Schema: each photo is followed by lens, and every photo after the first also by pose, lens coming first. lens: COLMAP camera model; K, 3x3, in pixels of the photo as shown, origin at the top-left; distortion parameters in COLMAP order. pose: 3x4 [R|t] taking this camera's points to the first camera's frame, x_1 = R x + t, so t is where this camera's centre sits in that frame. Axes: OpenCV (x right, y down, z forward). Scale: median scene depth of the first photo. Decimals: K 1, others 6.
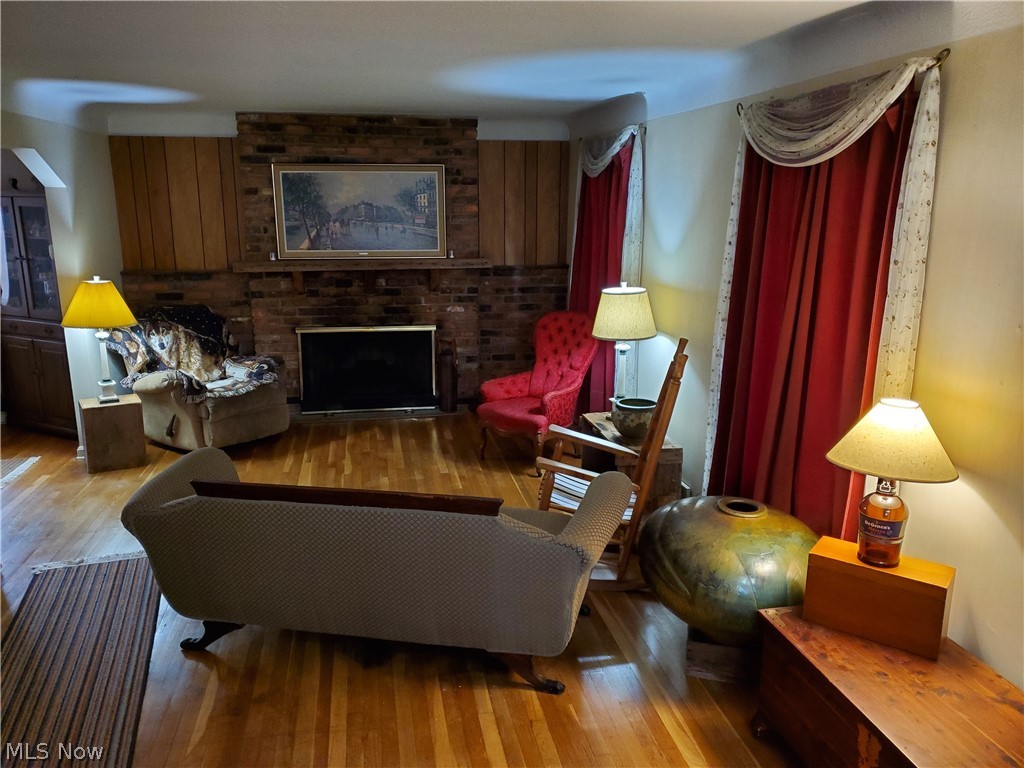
lens RADIAL K [[790.9, 0, 508.3], [0, 790.9, 391.7], [0, 0, 1]] dist [0.041684, -0.029787]
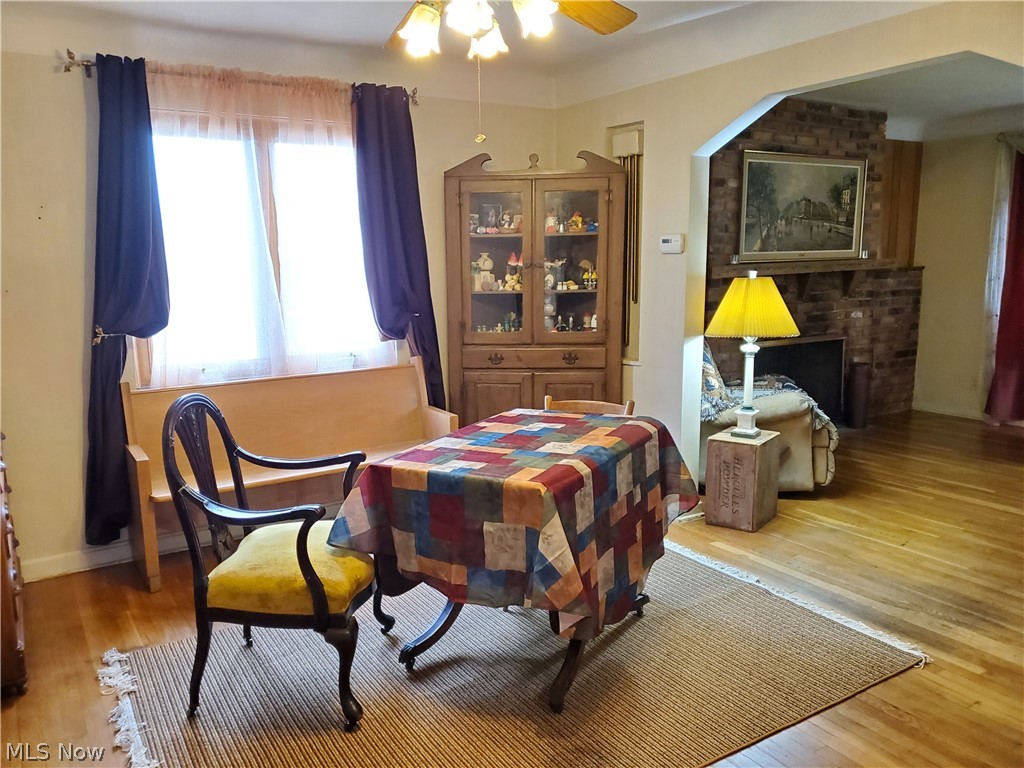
lens RADIAL K [[790.9, 0, 510.2], [0, 790.9, 379.4], [0, 0, 1]] dist [0.041684, -0.029787]
pose [[0.918740, -0.076179, 0.387444, -0.848439], [0.108935, 0.992034, -0.063264, -0.015553], [-0.379538, 0.100329, 0.919720, 0.322957]]
